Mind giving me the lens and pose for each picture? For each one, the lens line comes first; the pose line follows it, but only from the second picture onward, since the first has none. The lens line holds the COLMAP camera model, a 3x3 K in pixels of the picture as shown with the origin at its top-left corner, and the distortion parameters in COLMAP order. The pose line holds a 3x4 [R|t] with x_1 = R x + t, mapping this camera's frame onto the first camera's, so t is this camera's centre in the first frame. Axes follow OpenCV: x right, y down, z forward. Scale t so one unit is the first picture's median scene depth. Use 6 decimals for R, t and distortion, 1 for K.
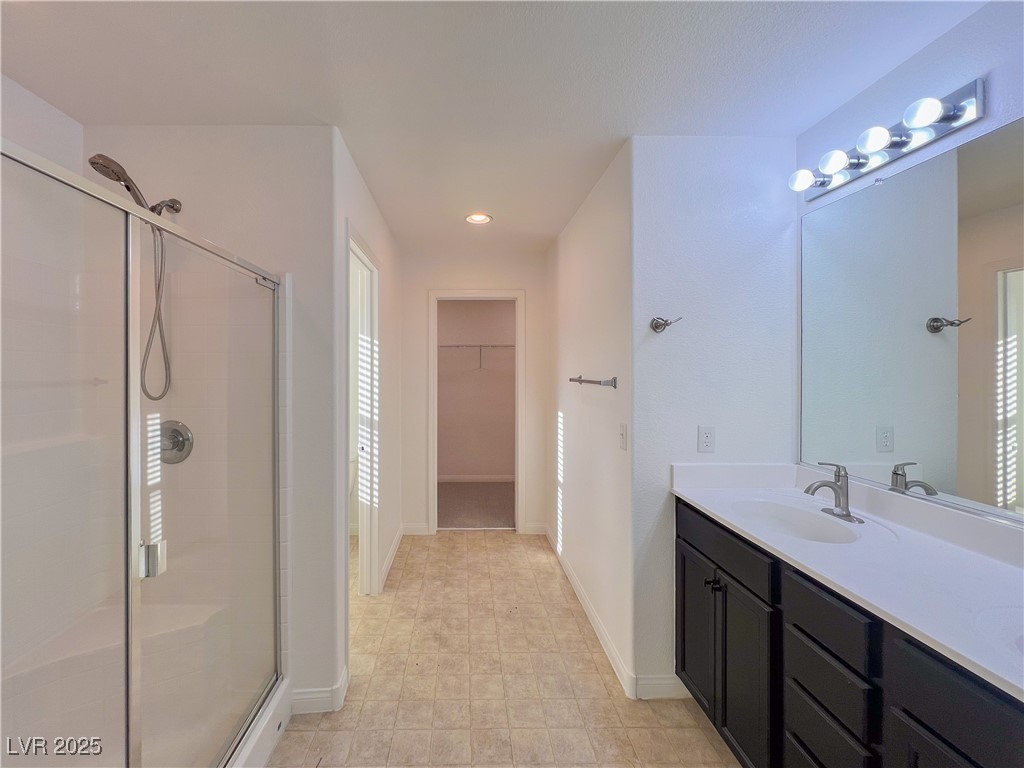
lens RADIAL K [[428.5, 0, 476.1], [0, 428.5, 370.5], [0, 0, 1]] dist [-0.000231, 0.000128]
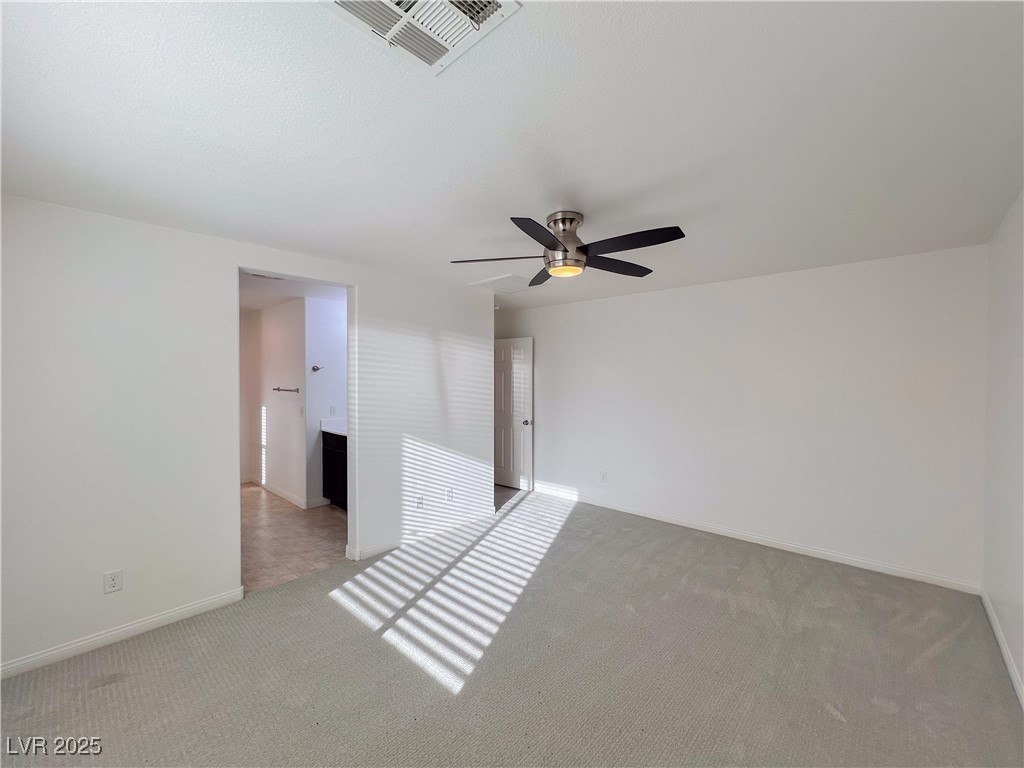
lens RADIAL K [[422.5, 0, 519.6], [0, 422.5, 380.8], [0, 0, 1]] dist [0.000027, 0.000412]
pose [[0.682479, -0.010384, 0.730831, -0.457125], [-0.000493, 0.999892, 0.014667, -0.050130], [-0.730905, -0.010370, 0.682401, -1.251786]]
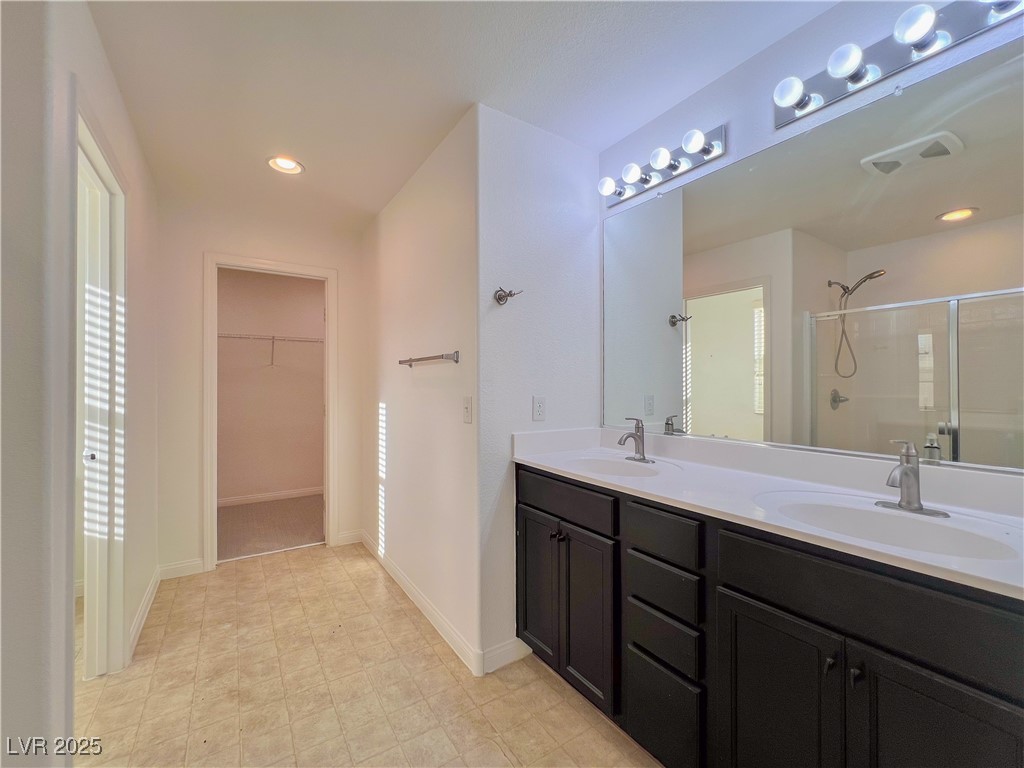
lens RADIAL K [[420.4, 0, 510.1], [0, 420.4, 382.3], [0, 0, 1]] dist [-0.002088, 0.000246]
pose [[0.847973, 0.000469, 0.530040, -0.061178], [0.004069, 0.999964, -0.007395, 0.074186], [-0.530024, 0.008427, 0.847940, 0.104204]]
